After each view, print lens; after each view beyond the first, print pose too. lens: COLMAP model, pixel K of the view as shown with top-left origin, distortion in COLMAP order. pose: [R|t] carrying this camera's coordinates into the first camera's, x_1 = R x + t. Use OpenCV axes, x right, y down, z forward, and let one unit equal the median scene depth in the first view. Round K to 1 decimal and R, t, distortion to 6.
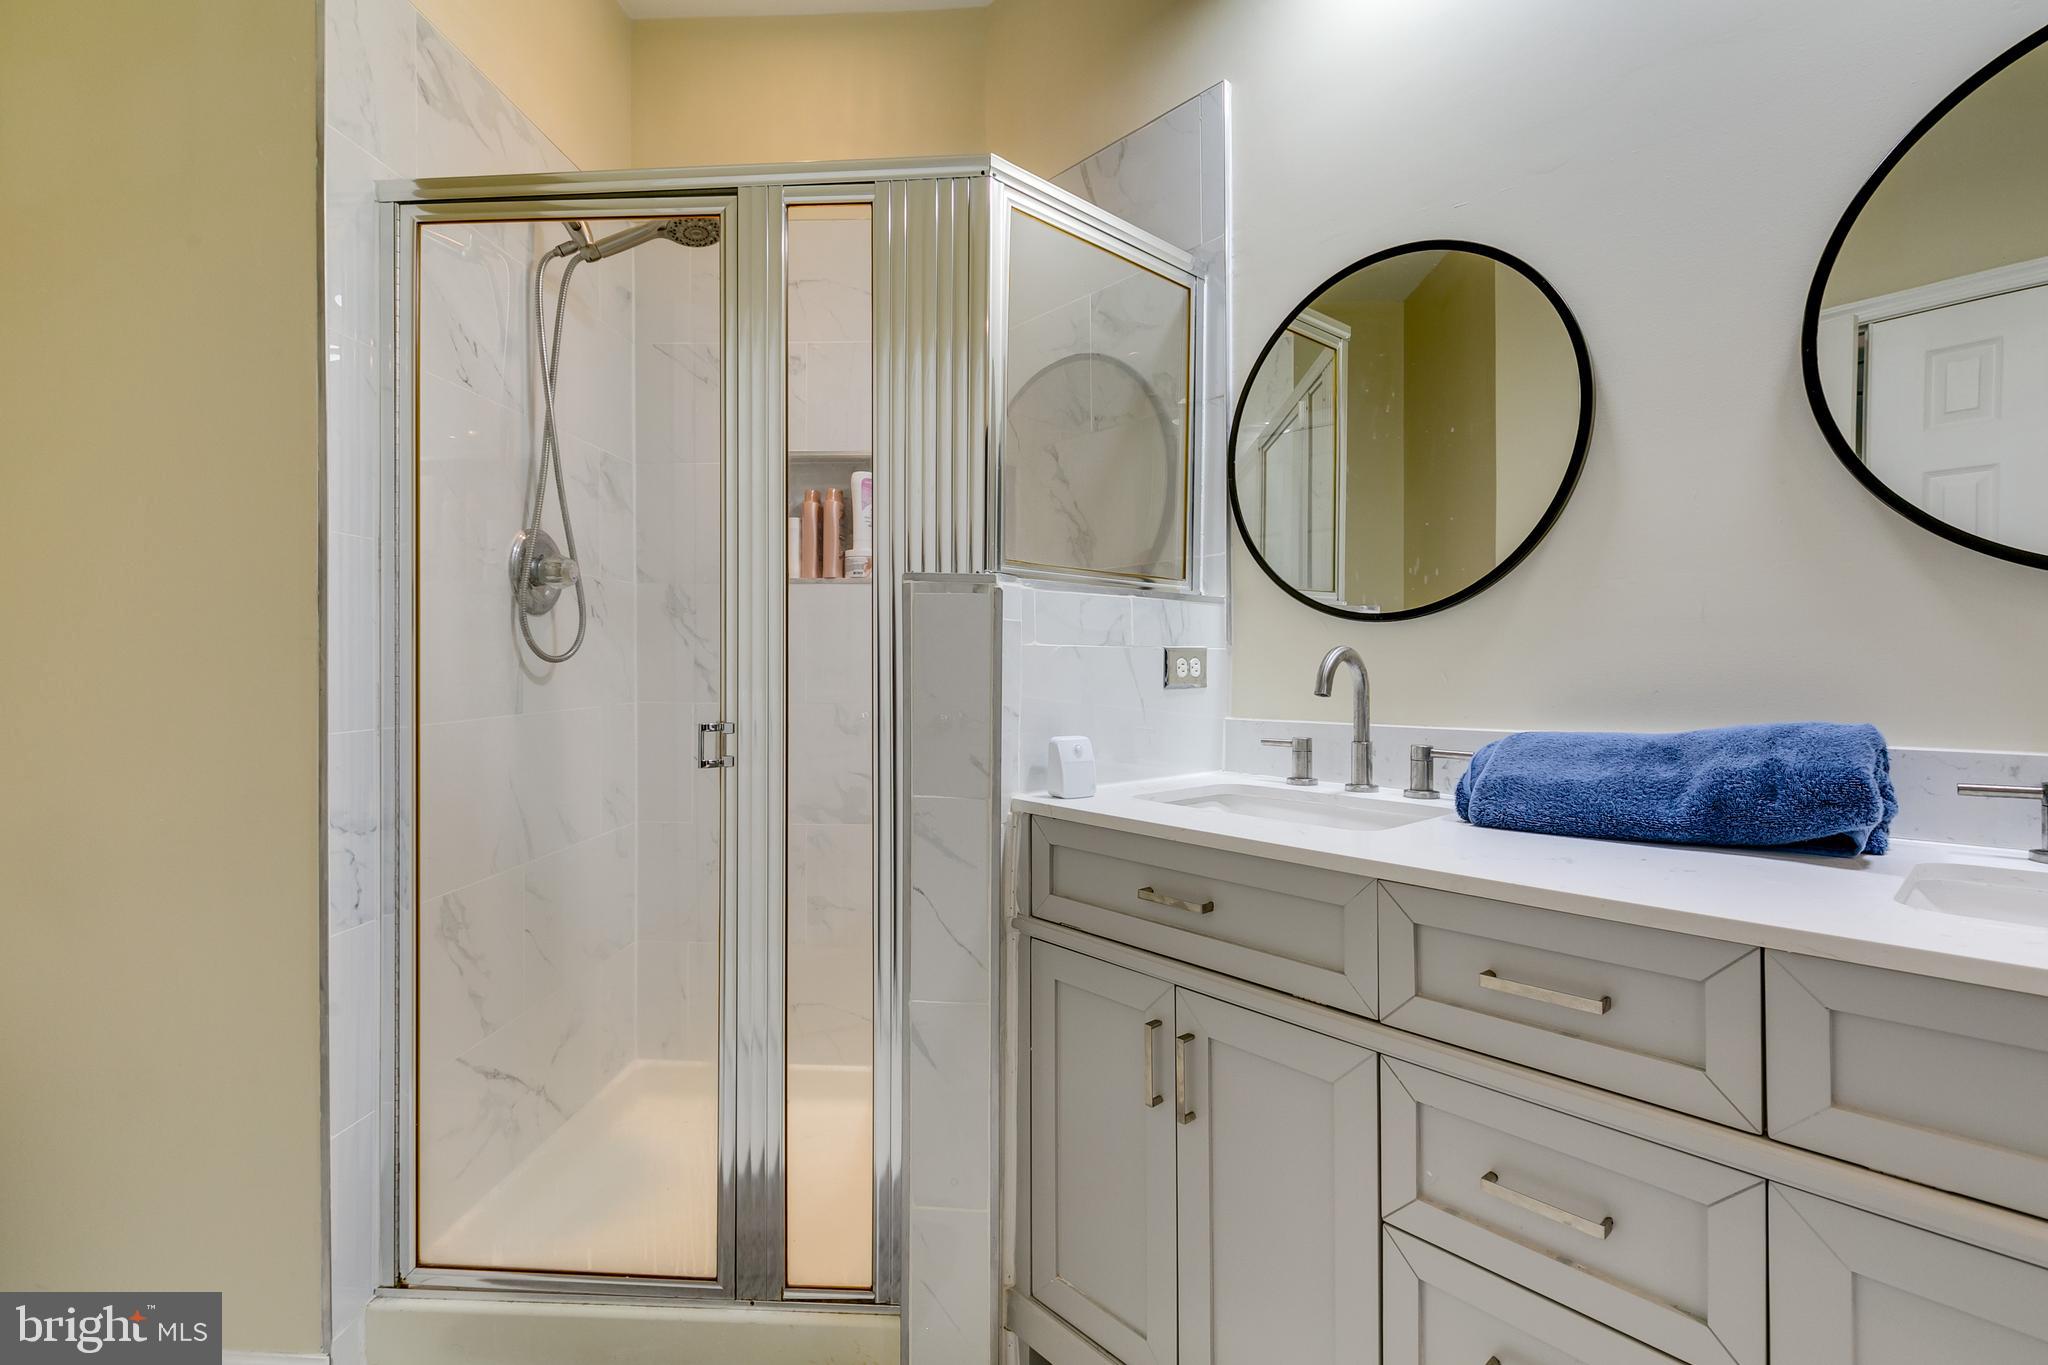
lens RADIAL K [[910.6, 0, 1023.0], [0, 910.6, 665.6], [0, 0, 1]] dist [-0.000016, -0.000100]
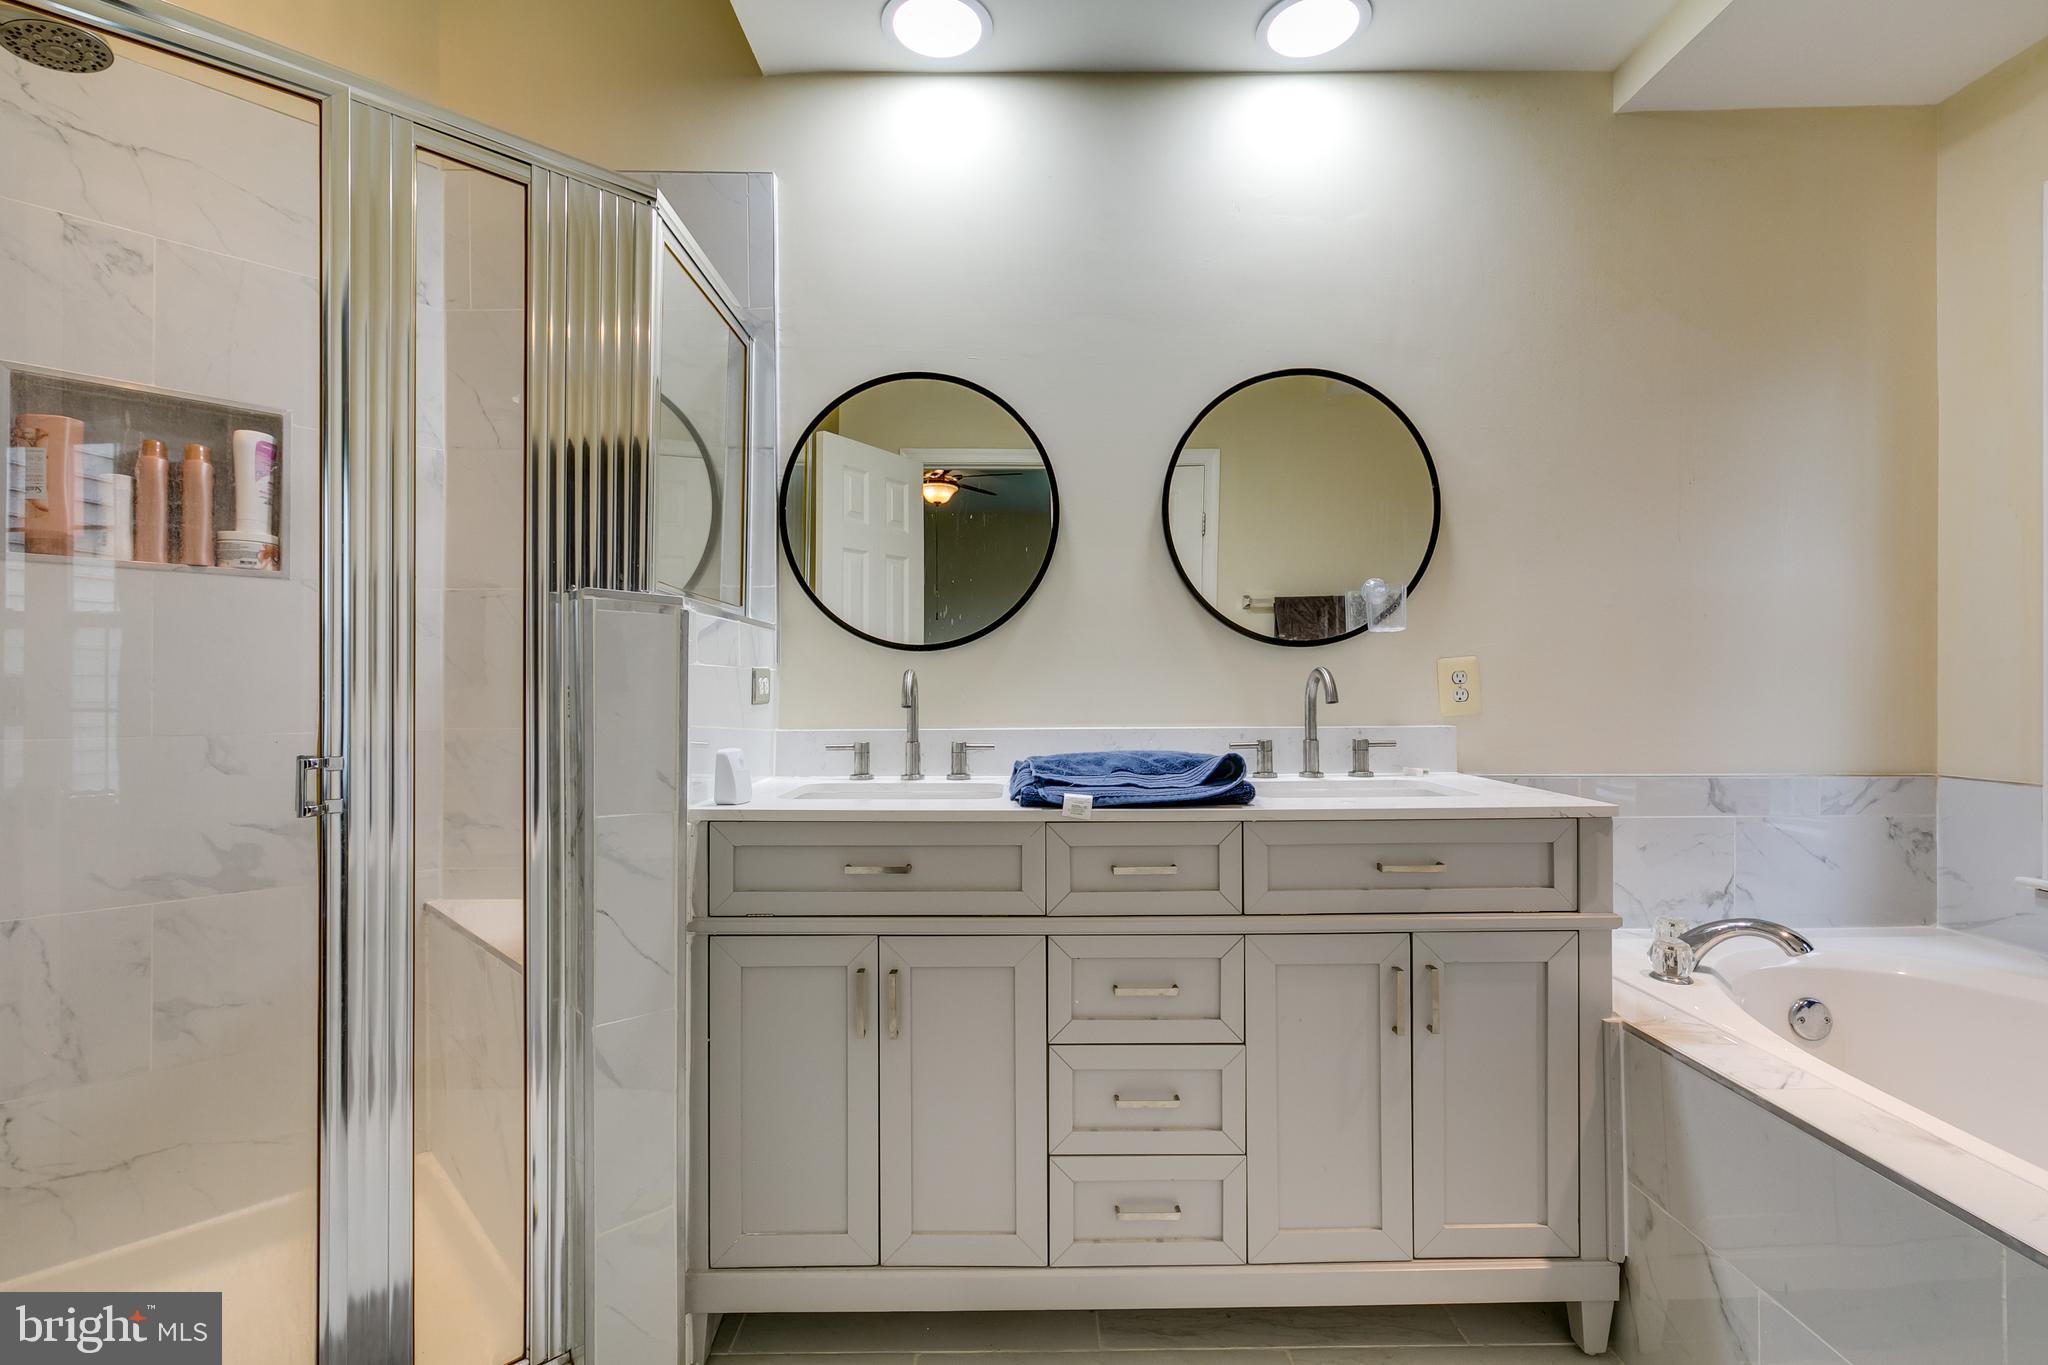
lens RADIAL K [[910.6, 0, 1022.3], [0, 910.6, 687.2], [0, 0, 1]] dist [-0.000016, -0.000100]
pose [[0.662079, -0.001340, 0.749433, -0.506397], [-0.000339, 0.999998, 0.002087, 0.001505], [-0.749434, -0.001635, 0.662077, 0.008742]]
